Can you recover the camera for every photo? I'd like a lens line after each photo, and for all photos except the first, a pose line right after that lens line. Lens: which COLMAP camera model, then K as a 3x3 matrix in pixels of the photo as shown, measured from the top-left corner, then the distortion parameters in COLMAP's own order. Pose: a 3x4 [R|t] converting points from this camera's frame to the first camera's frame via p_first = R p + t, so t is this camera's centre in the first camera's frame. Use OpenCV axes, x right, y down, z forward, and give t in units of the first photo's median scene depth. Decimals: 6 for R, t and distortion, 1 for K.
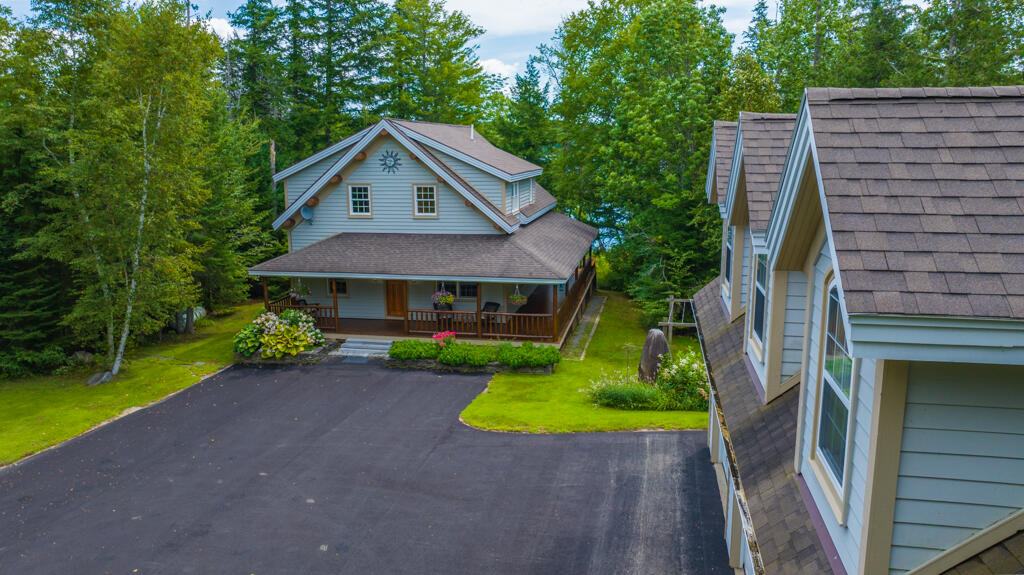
lens RADIAL K [[744.7, 0, 513.2], [0, 744.7, 280.5], [0, 0, 1]] dist [-0.012740, 0.005523]
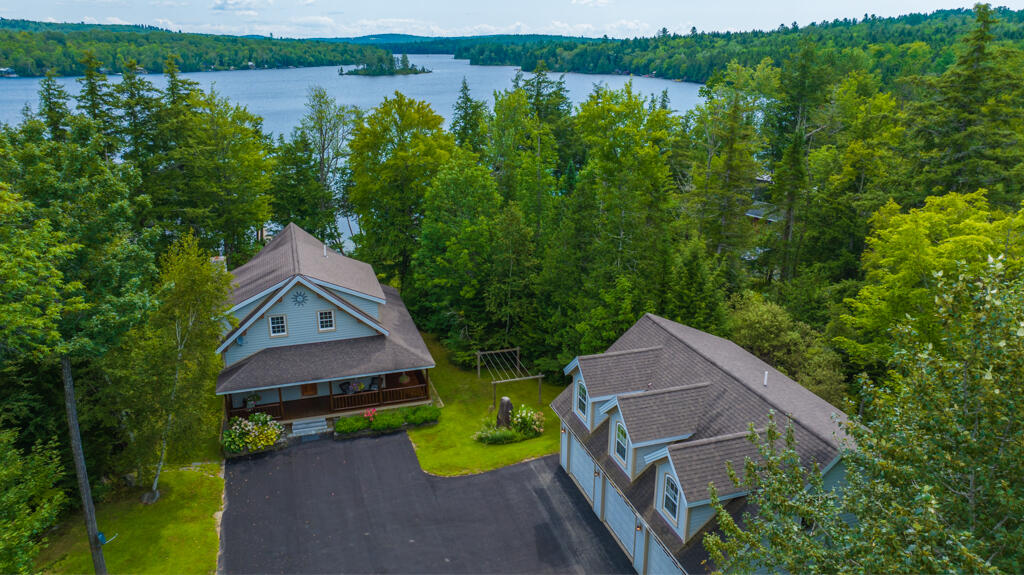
lens RADIAL K [[744.7, 0, 513.2], [0, 744.7, 280.5], [0, 0, 1]] dist [-0.012740, 0.005523]
pose [[0.876539, -0.141845, 0.459956, -0.501837], [0.077840, 0.984787, 0.155358, -0.420321], [-0.474996, -0.100374, 0.874245, -0.521586]]
